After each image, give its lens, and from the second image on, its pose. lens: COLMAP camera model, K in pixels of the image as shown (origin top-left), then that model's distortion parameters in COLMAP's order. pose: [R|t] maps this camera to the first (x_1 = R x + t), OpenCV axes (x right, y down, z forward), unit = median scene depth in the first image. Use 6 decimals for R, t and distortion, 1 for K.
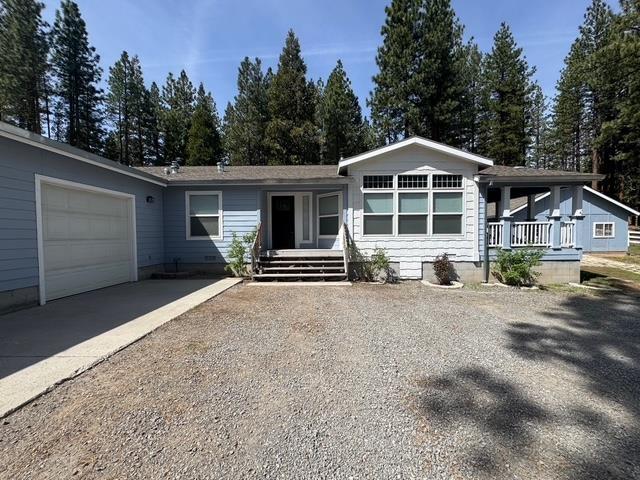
lens RADIAL K [[257.0, 0, 320.0], [0, 257.0, 240.0], [0, 0, 1]] dist [-0.000371, 0.000905]
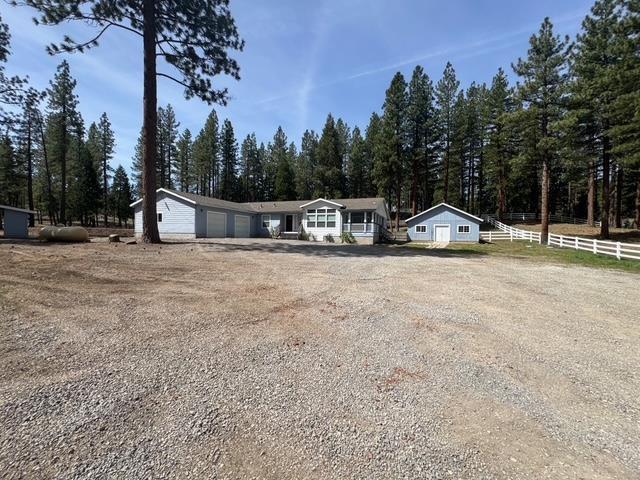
lens RADIAL K [[257.0, 0, 320.0], [0, 257.0, 240.0], [0, 0, 1]] dist [-0.000371, 0.000905]
pose [[0.936448, 0.026808, -0.349781, 1.489279], [-0.031310, 0.999484, -0.007222, 0.161533], [0.349407, 0.017715, 0.936804, -2.052116]]
